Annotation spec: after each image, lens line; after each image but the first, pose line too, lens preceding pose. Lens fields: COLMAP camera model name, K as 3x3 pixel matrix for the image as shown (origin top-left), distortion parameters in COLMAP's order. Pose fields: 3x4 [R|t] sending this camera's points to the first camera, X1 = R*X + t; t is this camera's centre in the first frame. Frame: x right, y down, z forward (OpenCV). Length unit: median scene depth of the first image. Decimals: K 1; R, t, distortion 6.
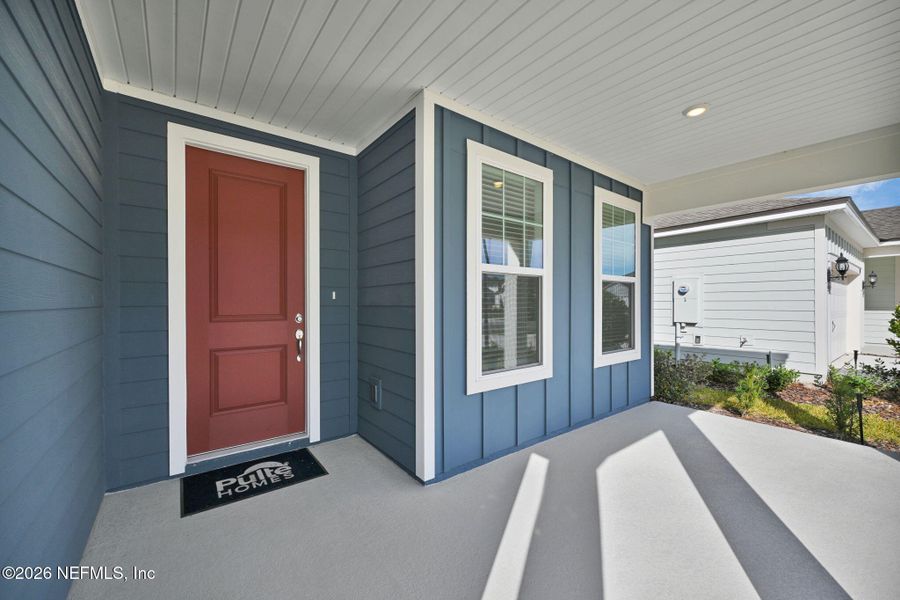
lens RADIAL K [[355.8, 0, 452.8], [0, 355.8, 303.6], [0, 0, 1]] dist [0.000058, 0.000030]
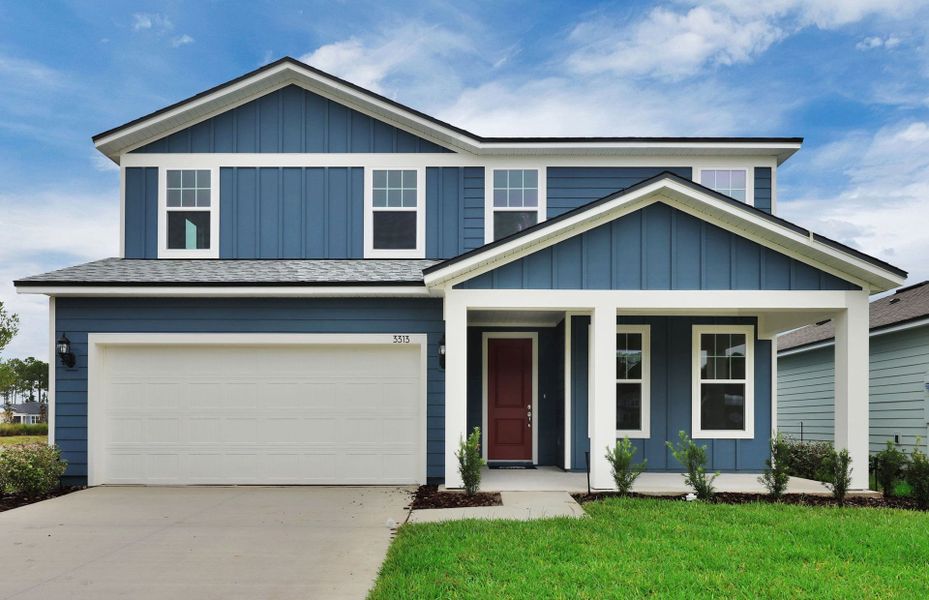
lens RADIAL K [[539.5, 0, 469.7], [0, 539.5, 373.2], [0, 0, 1]] dist [-0.002642, -0.000633]
pose [[0.787277, -0.049498, -0.614609, 1.306538], [-0.006679, 0.996030, -0.088772, 0.130428], [0.616563, 0.073993, 0.783821, -1.805940]]
